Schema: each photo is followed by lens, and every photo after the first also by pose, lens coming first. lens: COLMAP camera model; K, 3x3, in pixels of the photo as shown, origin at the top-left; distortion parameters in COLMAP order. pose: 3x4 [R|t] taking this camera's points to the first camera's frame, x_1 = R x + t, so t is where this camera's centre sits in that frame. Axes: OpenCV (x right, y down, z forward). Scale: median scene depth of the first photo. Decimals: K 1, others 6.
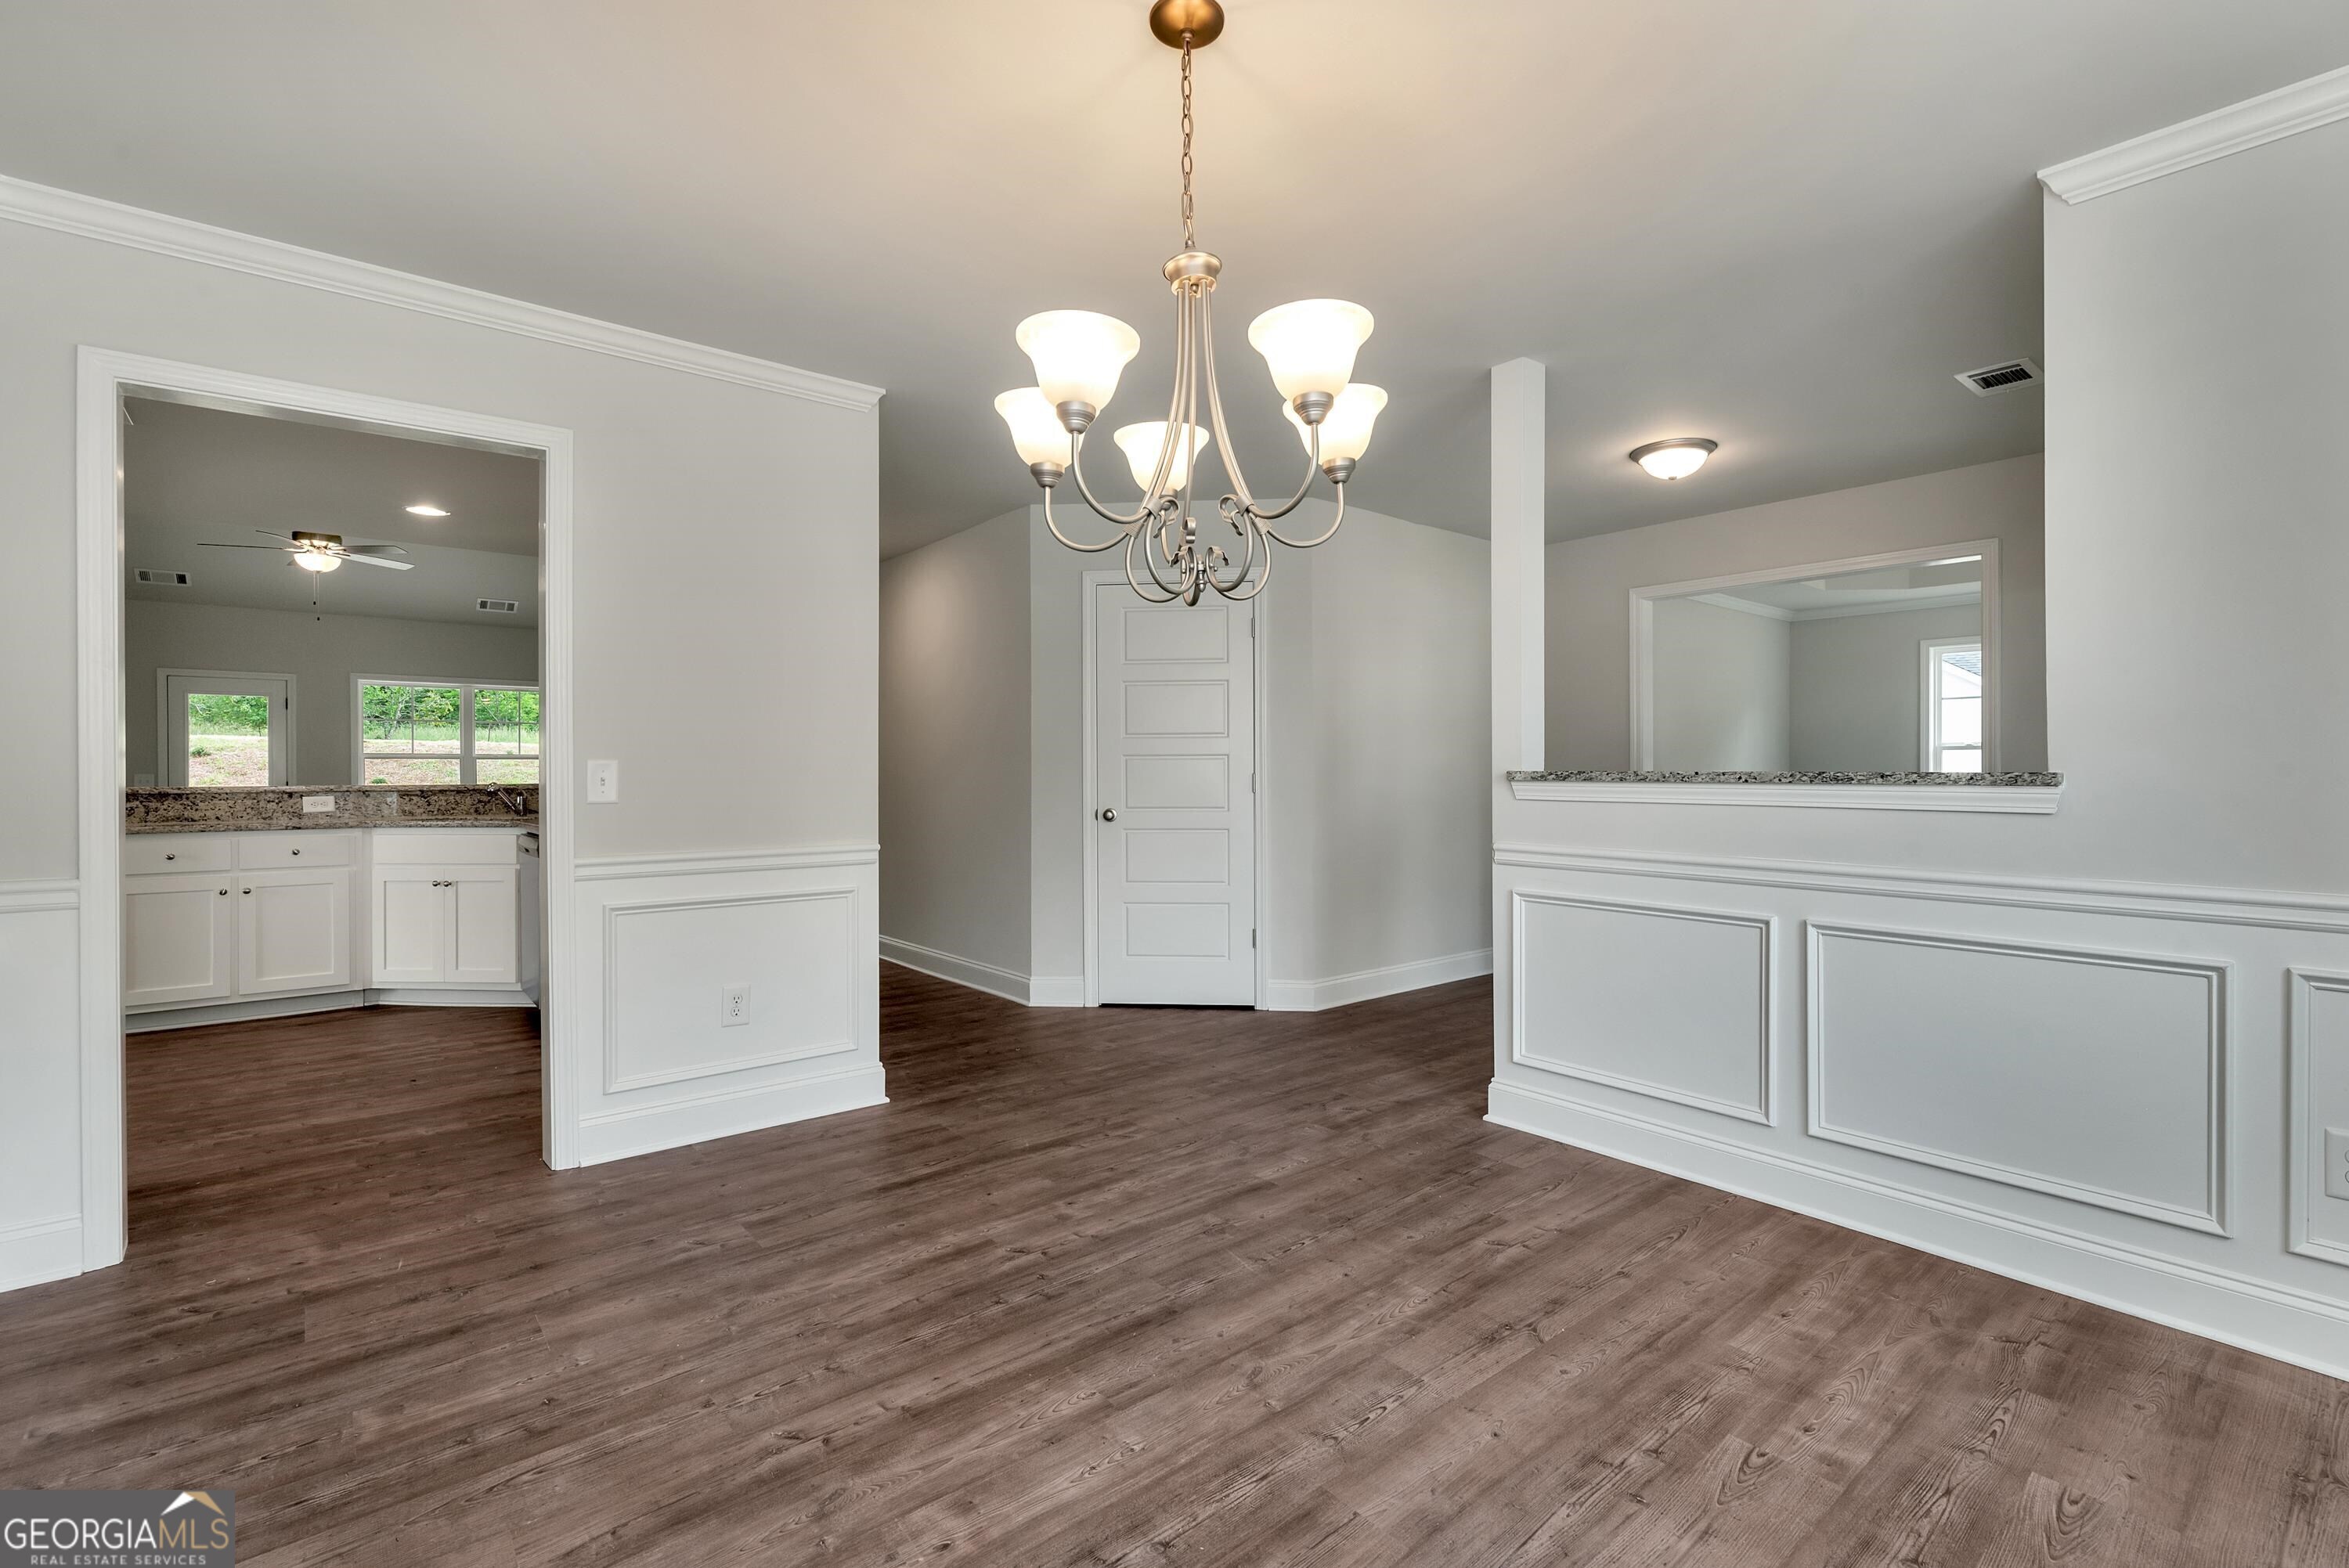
lens RADIAL K [[1038.2, 0, 1177.5], [0, 1038.2, 775.6], [0, 0, 1]] dist [0.001102, -0.000457]
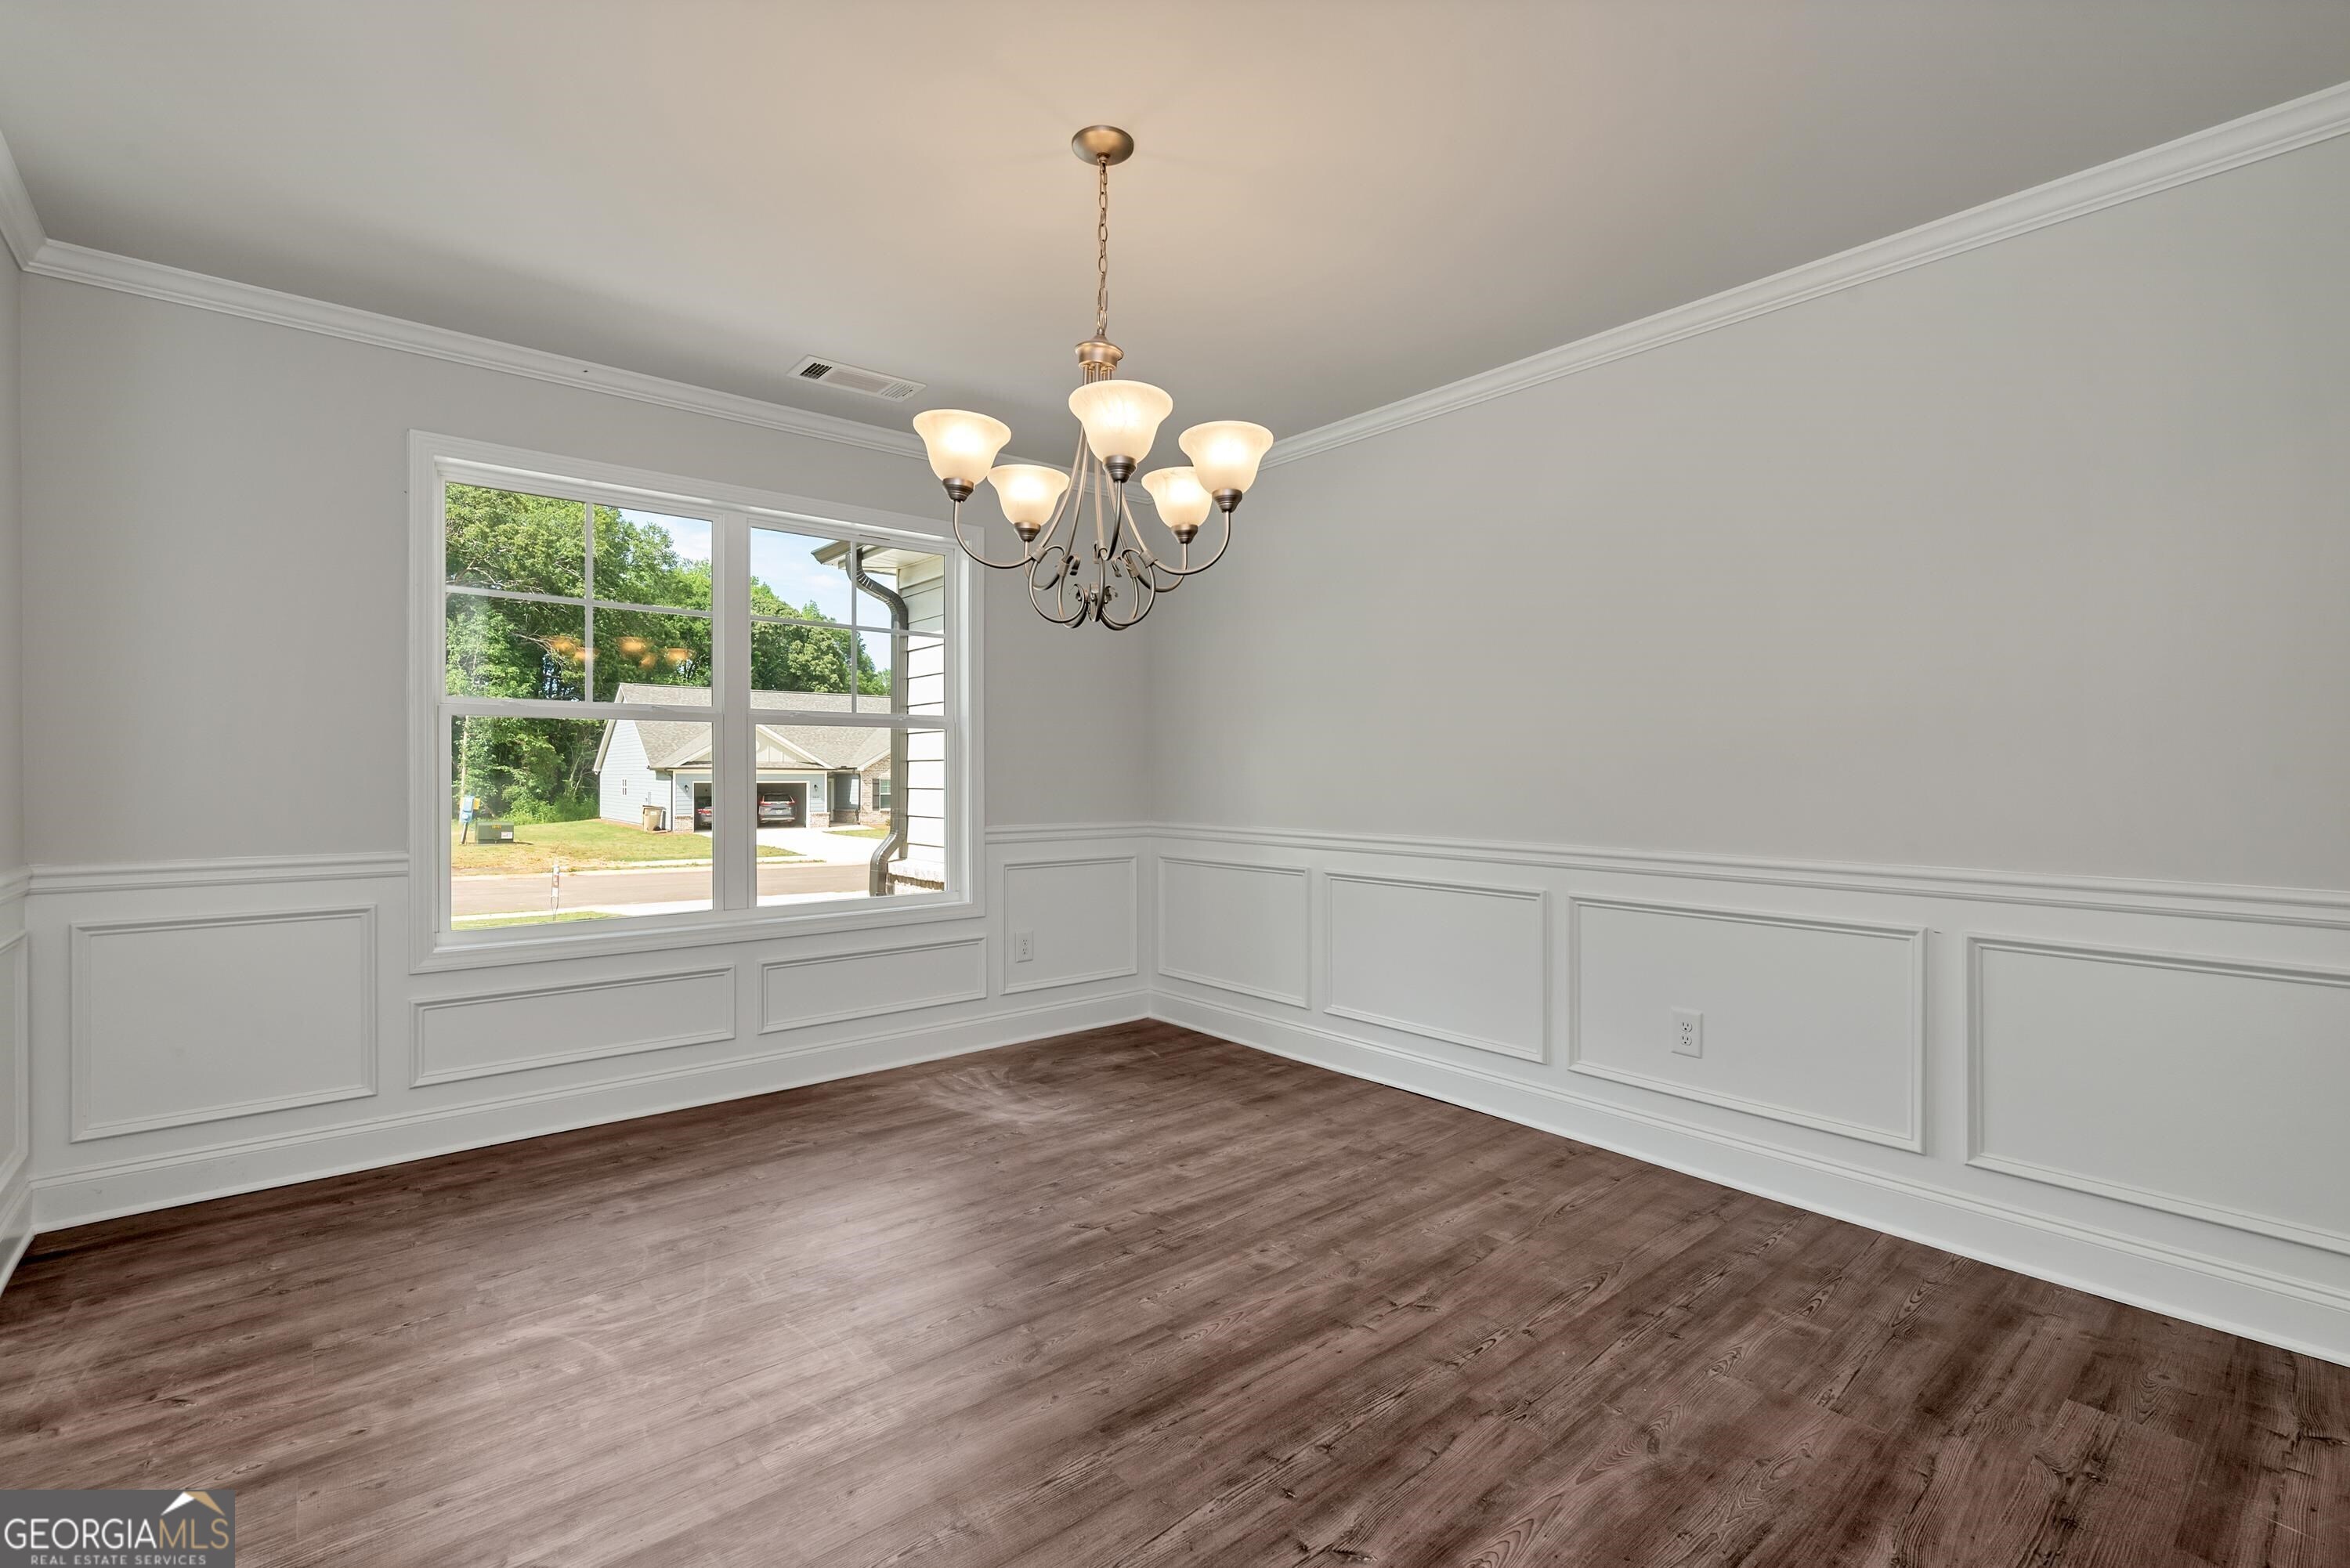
lens RADIAL K [[1038.7, 0, 1177.7], [0, 1038.7, 779.8], [0, 0, 1]] dist [0.001102, -0.000457]
pose [[-0.999972, -0.000284, -0.007427, -0.060688], [-0.000323, 0.999986, 0.005291, 0.001258], [0.007425, 0.005294, -0.999958, 1.989349]]
